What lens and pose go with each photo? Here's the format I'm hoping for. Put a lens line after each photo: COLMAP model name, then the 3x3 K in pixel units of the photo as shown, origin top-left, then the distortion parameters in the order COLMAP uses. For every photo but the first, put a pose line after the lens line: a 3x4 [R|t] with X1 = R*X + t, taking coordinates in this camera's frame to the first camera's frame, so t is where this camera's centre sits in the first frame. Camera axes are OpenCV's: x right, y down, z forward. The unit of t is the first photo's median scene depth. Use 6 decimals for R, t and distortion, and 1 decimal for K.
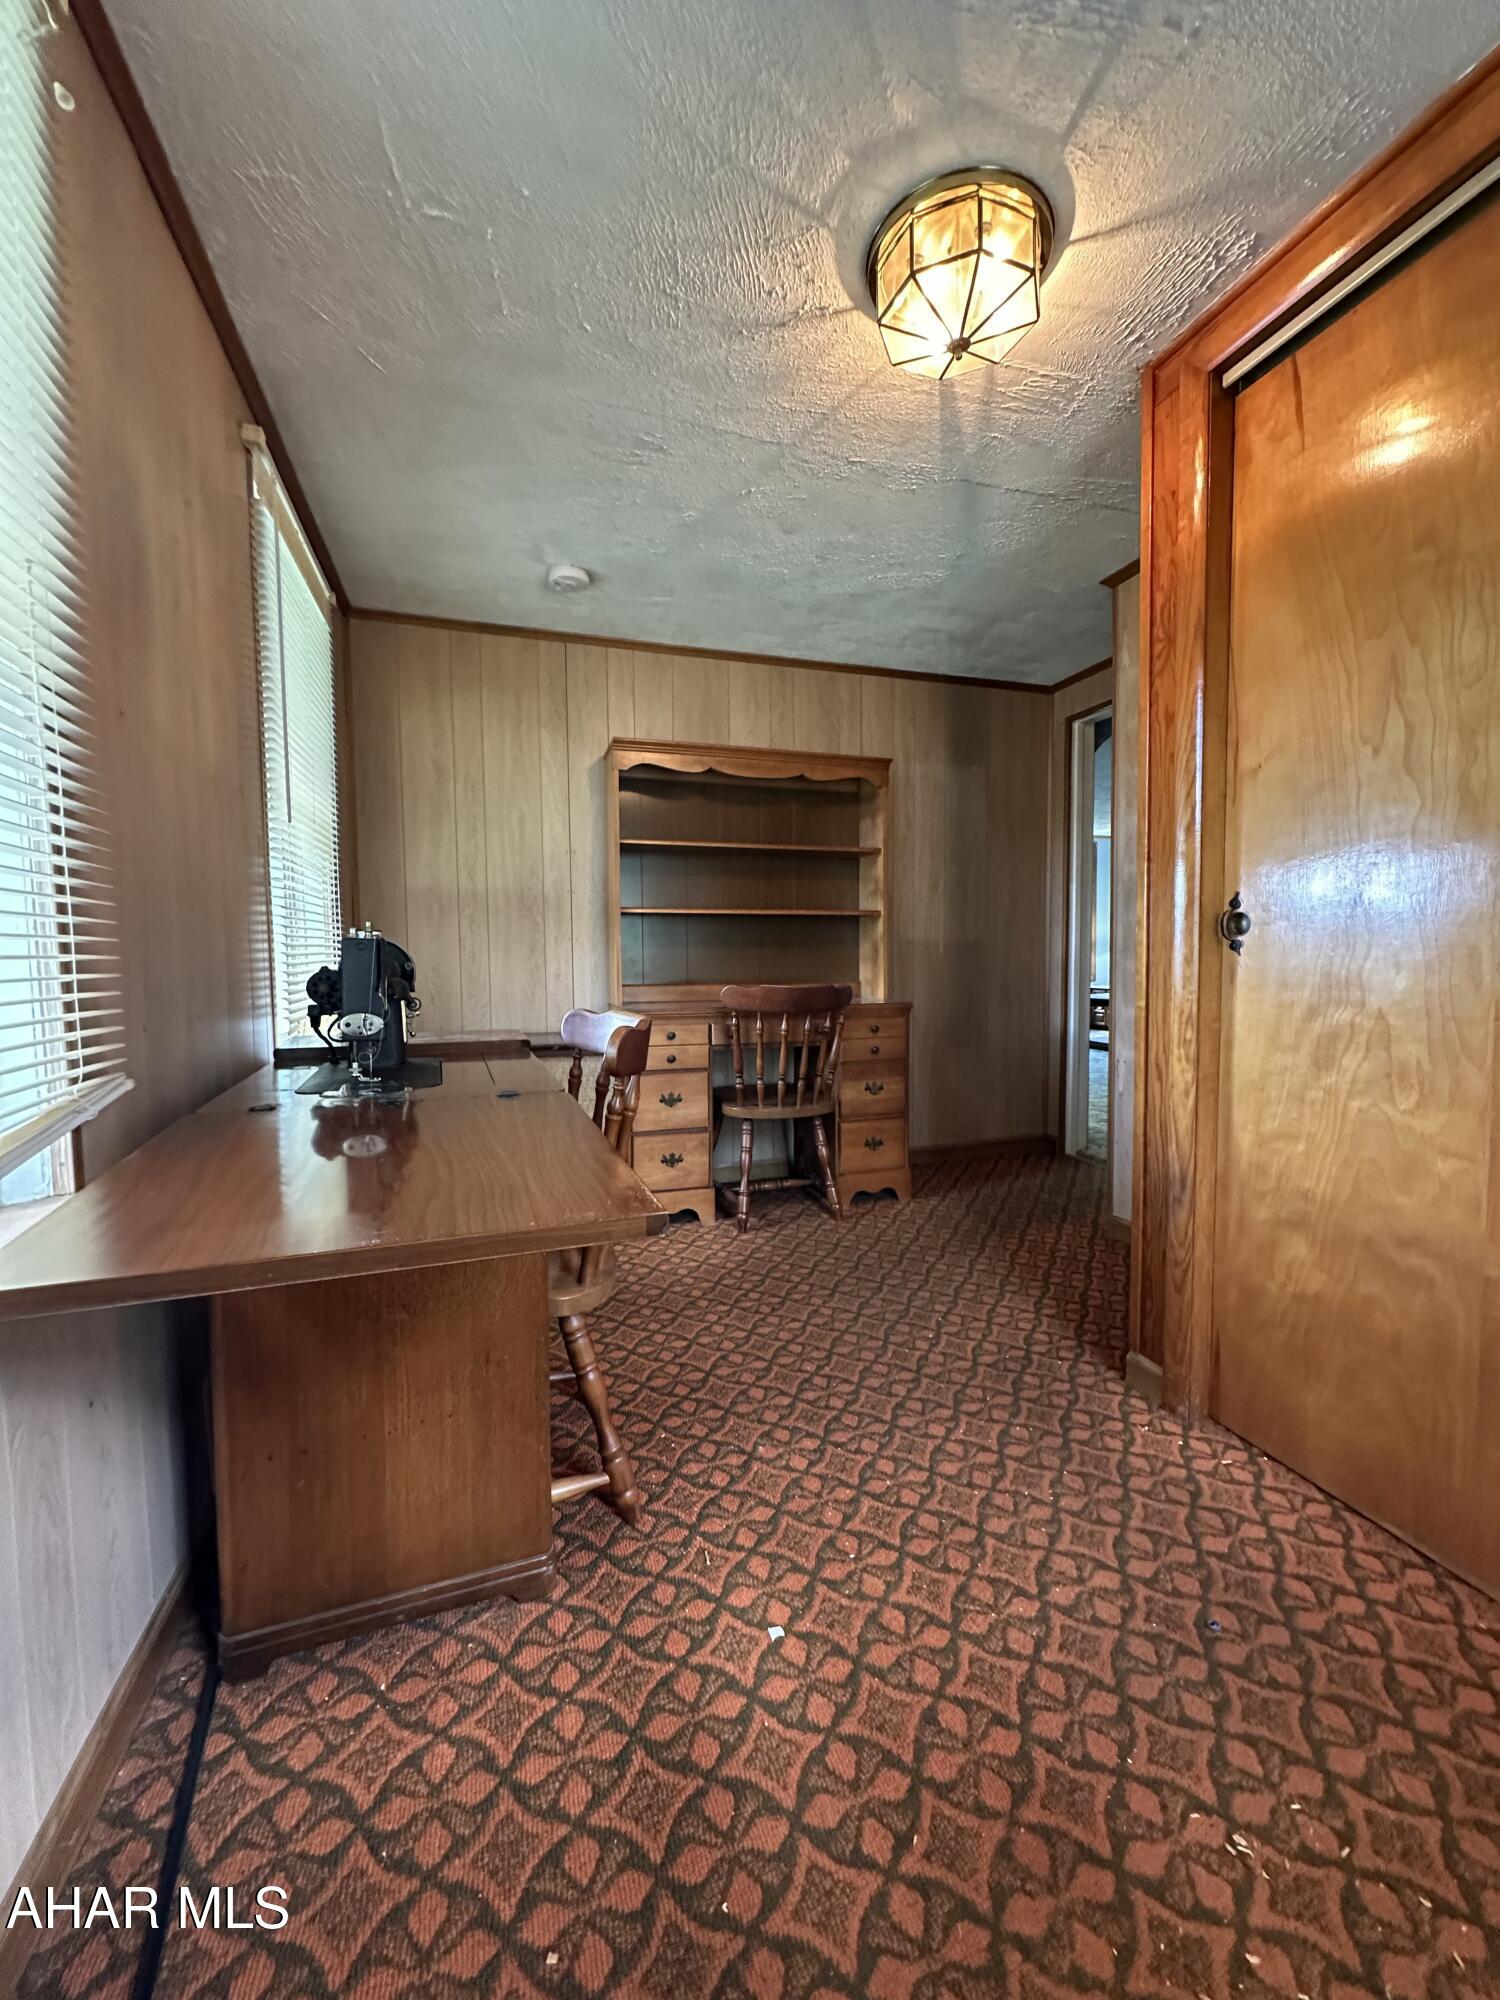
lens RADIAL K [[797.6, 0, 760.7], [0, 797.6, 994.8], [0, 0, 1]] dist [-0.003730, 0.001162]
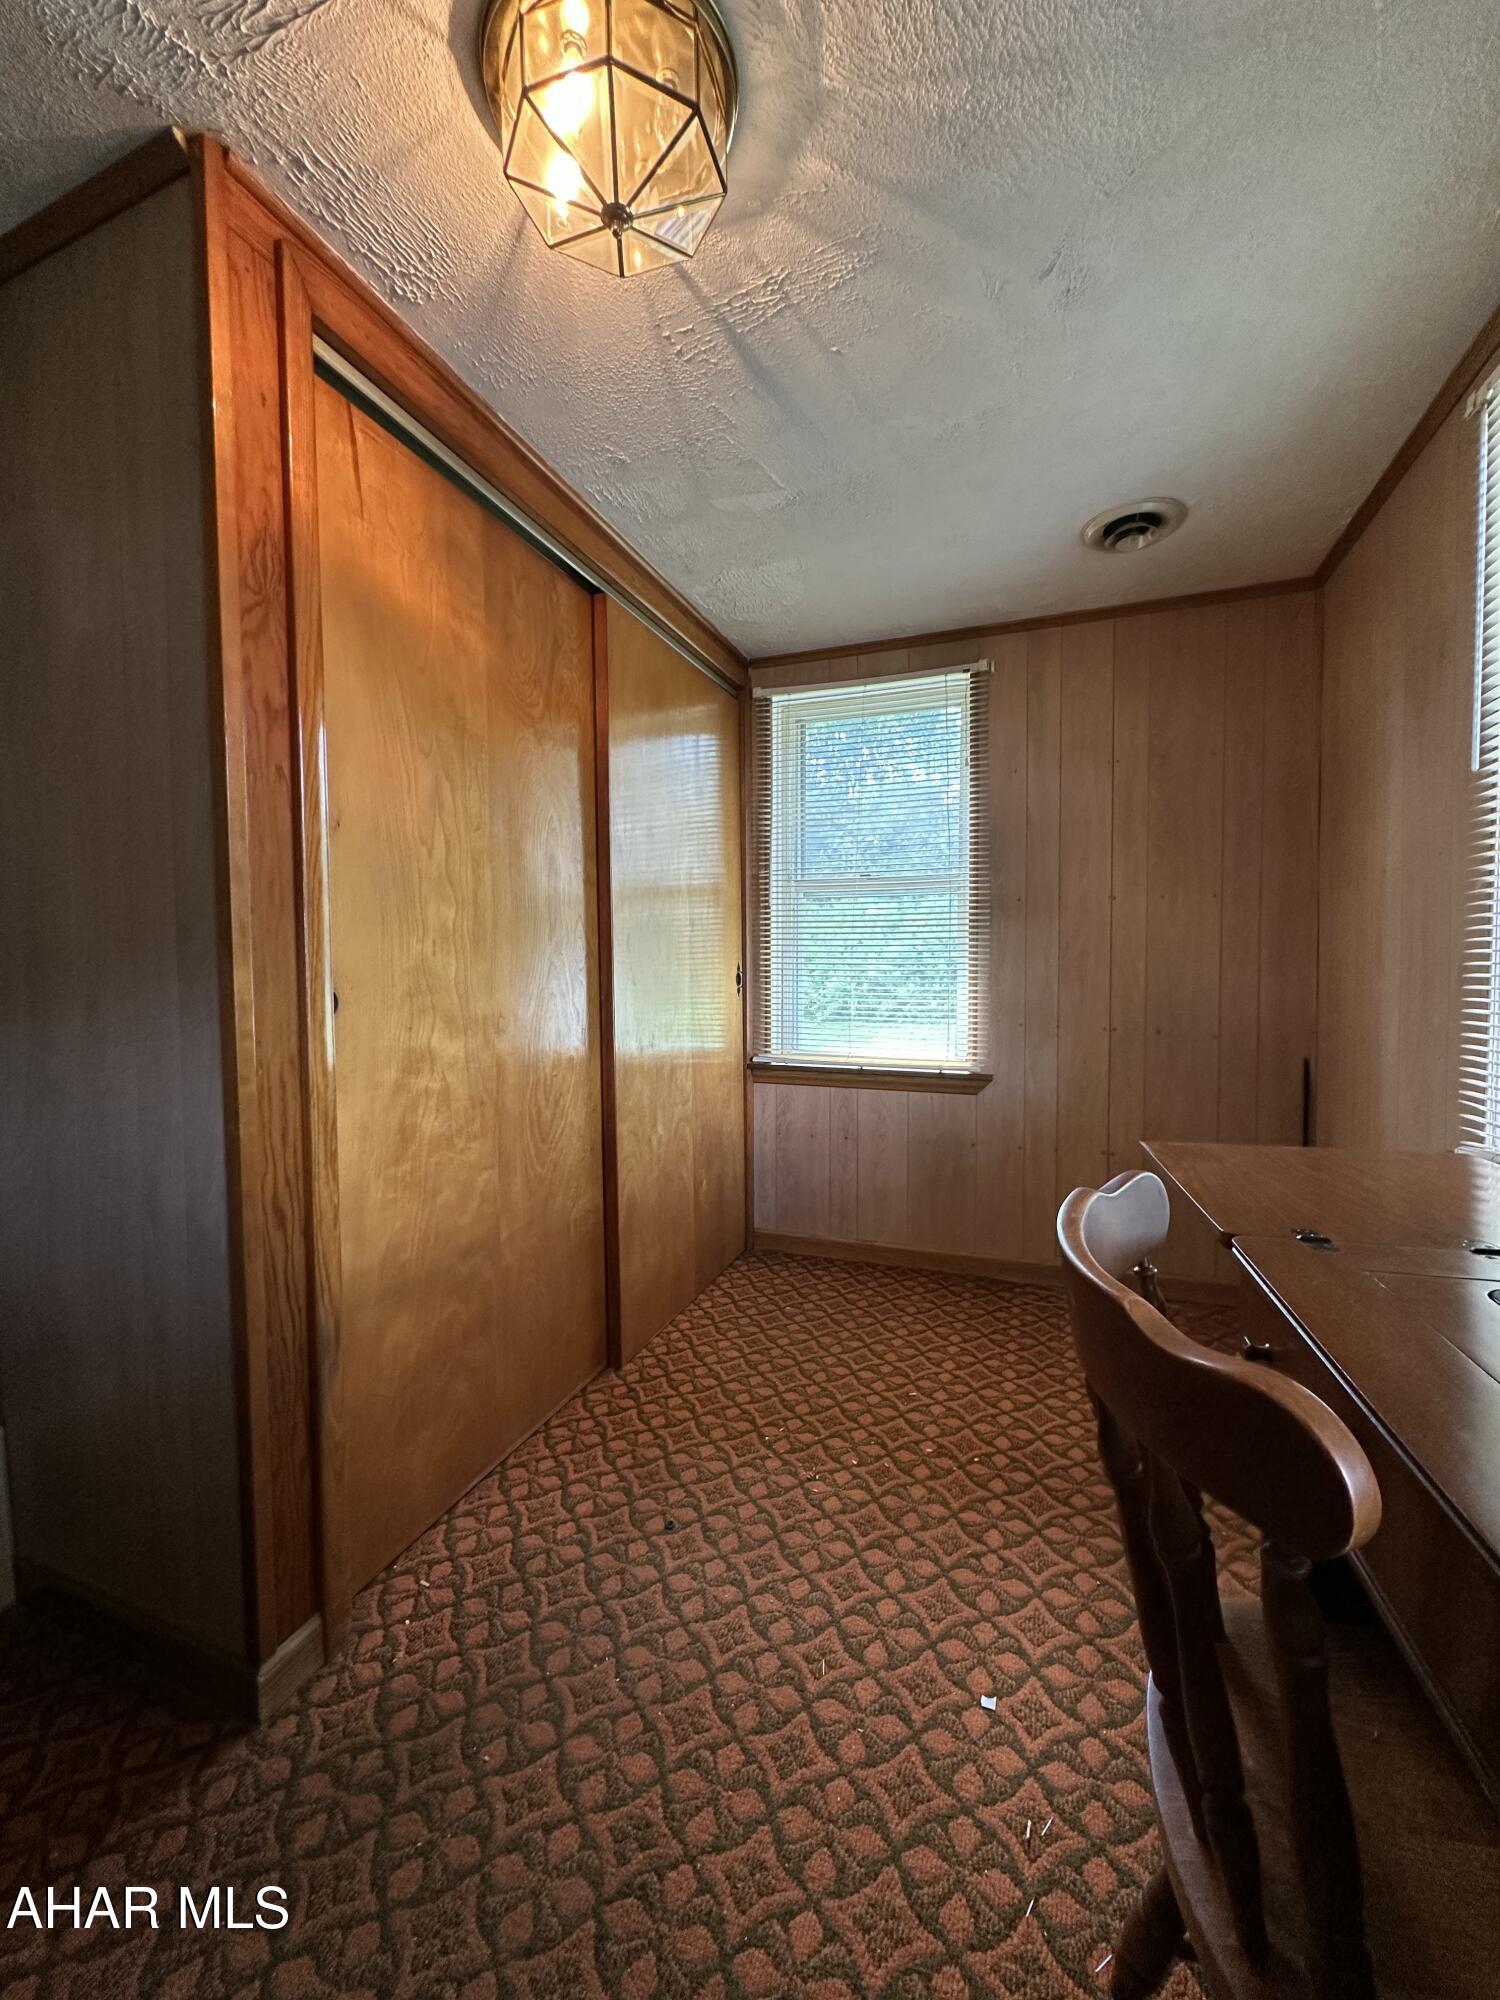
lens RADIAL K [[797.6, 0, 744.5], [0, 797.6, 996.3], [0, 0, 1]] dist [-0.003730, 0.001162]
pose [[-0.770503, -0.007268, 0.637395, -0.145899], [0.052679, 0.995789, 0.075034, -0.072380], [-0.635256, 0.091392, -0.766875, 0.724882]]
